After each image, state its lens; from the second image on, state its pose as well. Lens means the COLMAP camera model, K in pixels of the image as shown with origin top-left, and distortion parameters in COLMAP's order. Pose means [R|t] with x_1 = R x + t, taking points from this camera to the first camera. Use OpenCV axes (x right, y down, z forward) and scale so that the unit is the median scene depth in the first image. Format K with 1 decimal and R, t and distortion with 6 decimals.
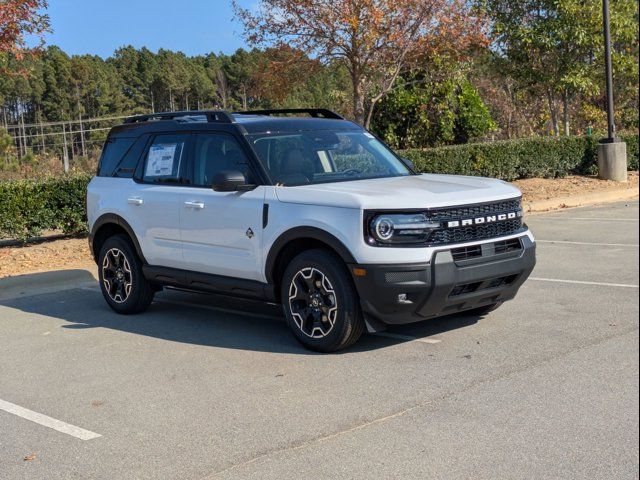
lens RADIAL K [[1081.4, 0, 321.7], [0, 1081.4, 240.3], [0, 0, 1]] dist [0.031029, 0.023513]
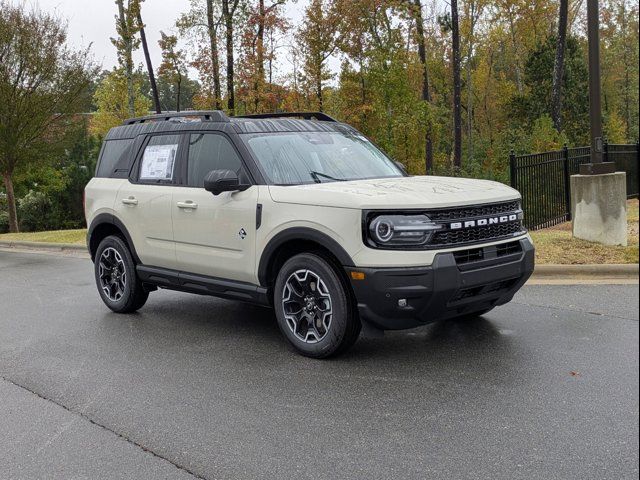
lens RADIAL K [[852.6, 0, 320.4], [0, 852.6, 242.1], [0, 0, 1]] dist [0.016319, 0.017098]
pose [[0.999862, 0.006896, 0.015090, -0.008348], [-0.006916, 0.999975, 0.001266, -0.000599], [-0.015081, -0.001371, 0.999885, 0.243148]]
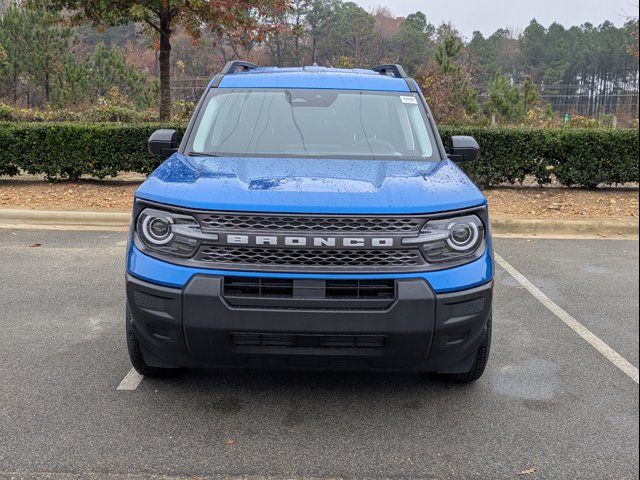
lens RADIAL K [[865.0, 0, 318.6], [0, 865.0, 237.9], [0, 0, 1]] dist [0.007940, 0.000217]
pose [[0.720680, 0.171185, -0.671801, 0.488028], [-0.120909, 0.985219, 0.121343, -0.081801], [0.682643, -0.006222, 0.730725, 0.631131]]
